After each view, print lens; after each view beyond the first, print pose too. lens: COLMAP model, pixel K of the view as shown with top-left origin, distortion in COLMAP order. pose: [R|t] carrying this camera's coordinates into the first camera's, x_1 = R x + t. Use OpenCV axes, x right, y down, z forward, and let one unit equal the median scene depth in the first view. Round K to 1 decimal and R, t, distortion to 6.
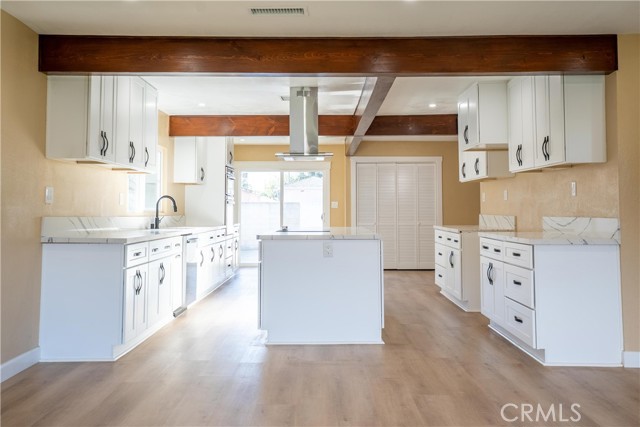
lens RADIAL K [[637.6, 0, 319.9], [0, 637.6, 189.3], [0, 0, 1]] dist [0.081924, 0.000000]
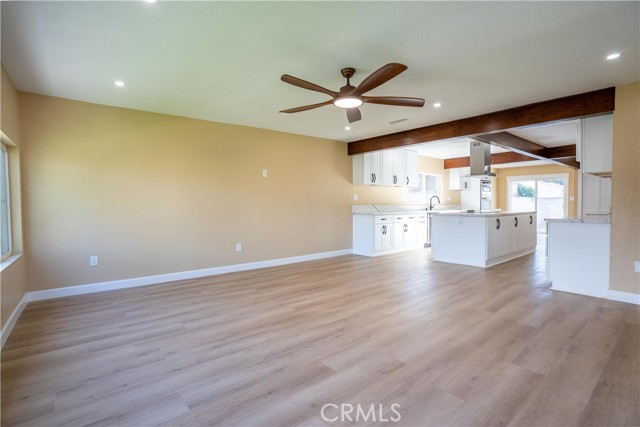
lens RADIAL K [[309.0, 0, 327.1], [0, 309.0, 214.0], [0, 0, 1]] dist [-0.040194, 0.012100]
pose [[0.645395, 0.024157, -0.763467, 0.492906], [0.029297, 0.997982, 0.056343, 0.001569], [0.763287, -0.058731, 0.643384, 0.009805]]
